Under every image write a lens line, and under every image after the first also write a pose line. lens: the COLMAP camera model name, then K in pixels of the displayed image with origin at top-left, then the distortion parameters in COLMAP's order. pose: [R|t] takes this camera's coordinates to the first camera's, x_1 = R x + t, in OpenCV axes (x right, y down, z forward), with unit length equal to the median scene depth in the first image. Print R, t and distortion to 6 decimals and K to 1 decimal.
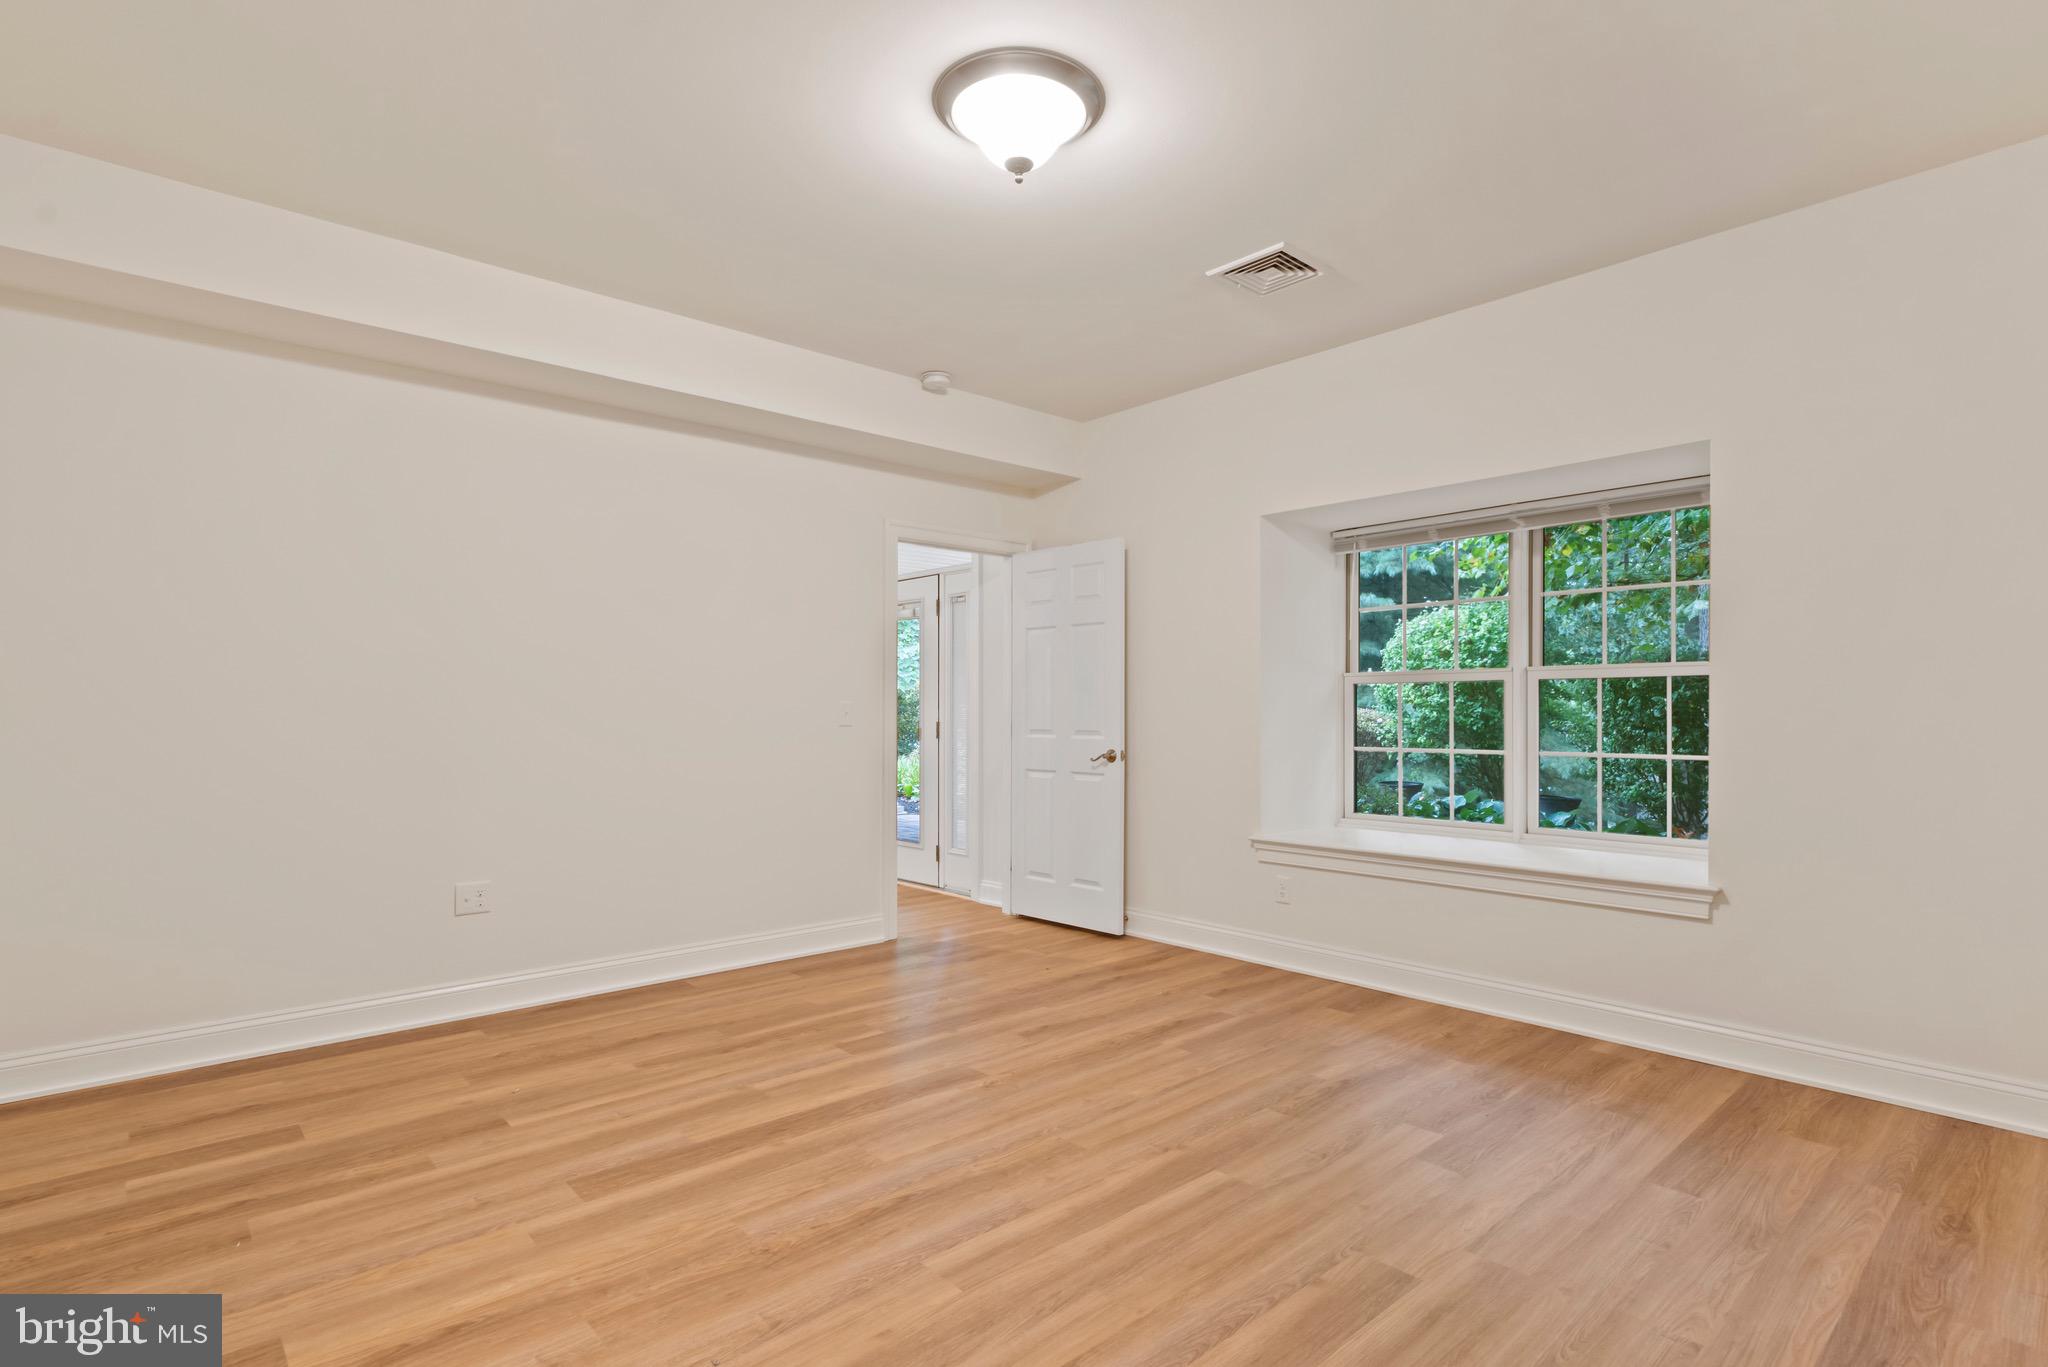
lens RADIAL K [[1005.2, 0, 1044.6], [0, 1005.2, 705.2], [0, 0, 1]] dist [0.000268, 0.000592]
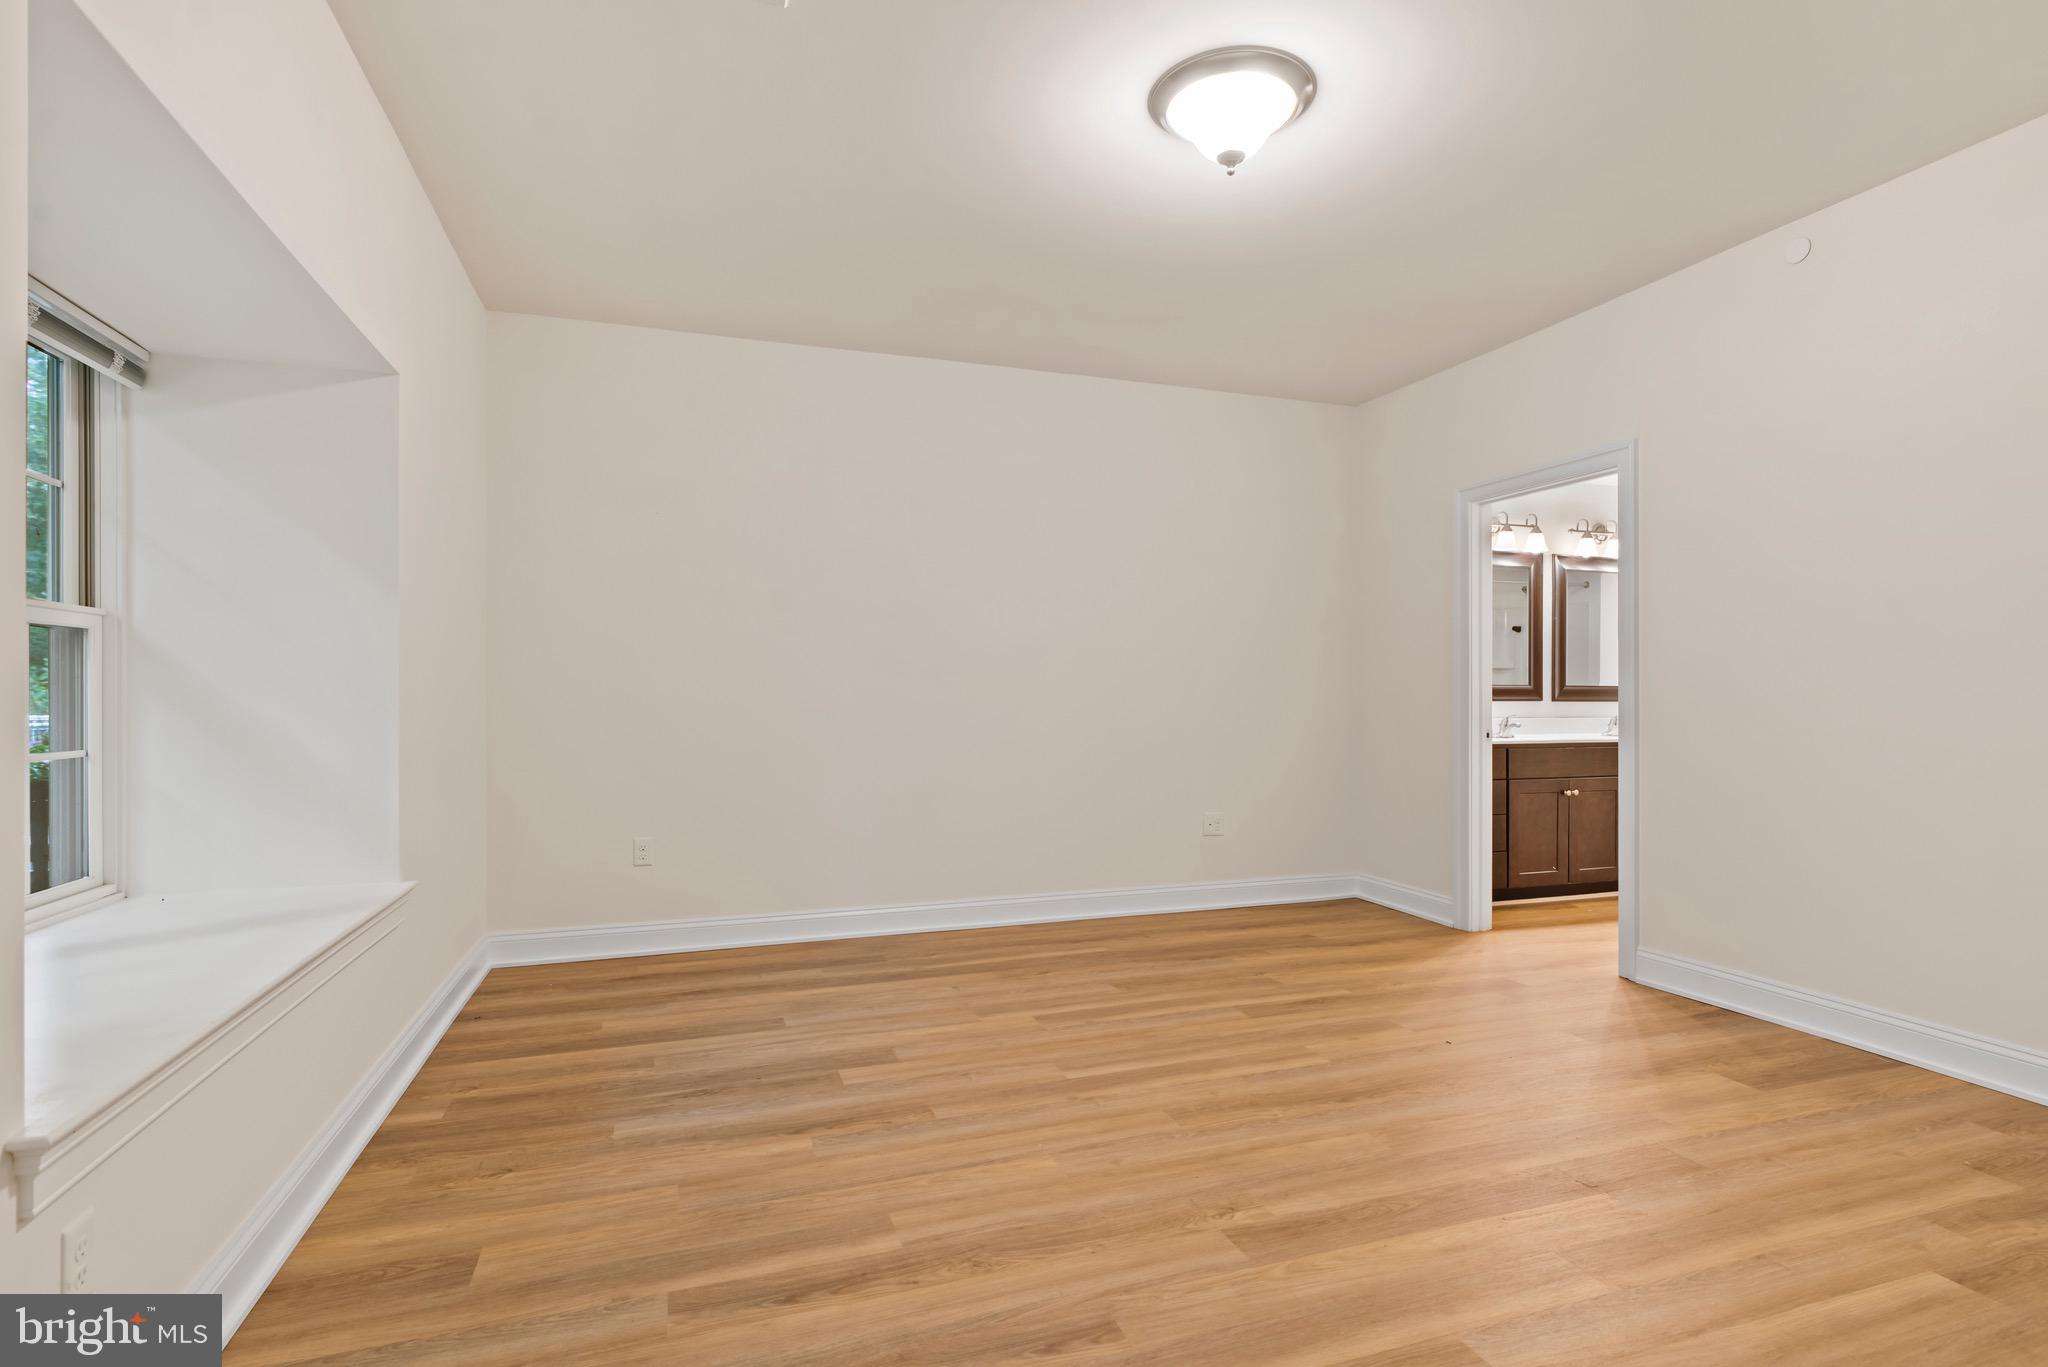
lens RADIAL K [[1005.2, 0, 1044.6], [0, 1005.2, 705.2], [0, 0, 1]] dist [0.000268, 0.000592]
pose [[-0.918286, -0.002771, 0.395909, -0.250966], [-0.001786, 0.999994, 0.002858, 0.025623], [-0.395915, 0.001918, -0.918285, 1.976253]]
